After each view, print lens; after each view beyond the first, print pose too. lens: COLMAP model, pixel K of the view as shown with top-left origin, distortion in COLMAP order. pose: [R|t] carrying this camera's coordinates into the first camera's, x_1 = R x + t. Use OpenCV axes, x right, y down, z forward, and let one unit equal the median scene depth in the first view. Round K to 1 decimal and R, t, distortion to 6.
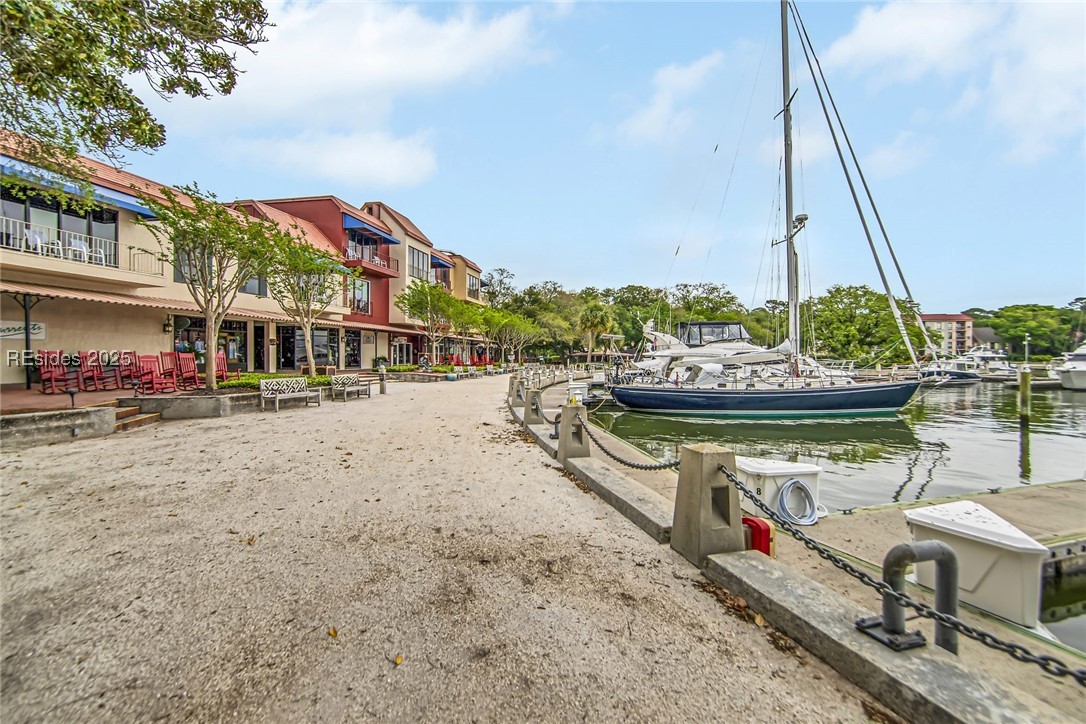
lens RADIAL K [[484.3, 0, 542.8], [0, 484.3, 362.5], [0, 0, 1]] dist [0.002139, 0.000109]
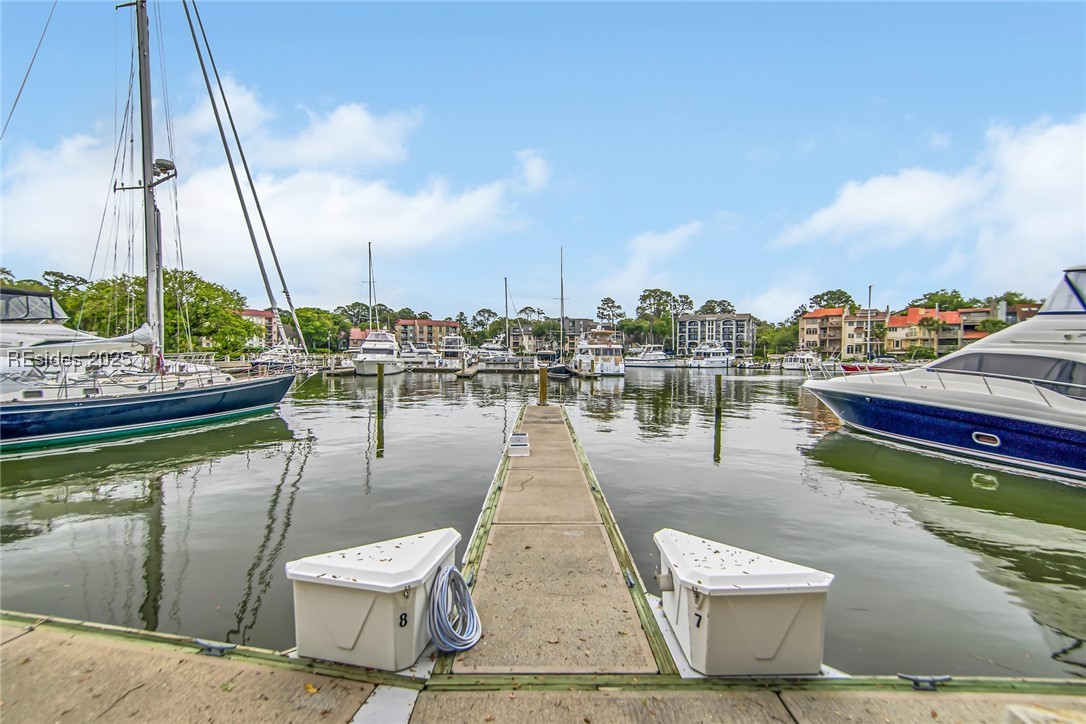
lens RADIAL K [[484.3, 0, 543.7], [0, 484.3, 363.6], [0, 0, 1]] dist [0.002139, 0.000109]
pose [[0.322543, -0.019308, 0.946358, 0.001157], [0.000846, 0.999797, 0.020110, -0.002161], [-0.946554, -0.005685, 0.322494, 0.177378]]
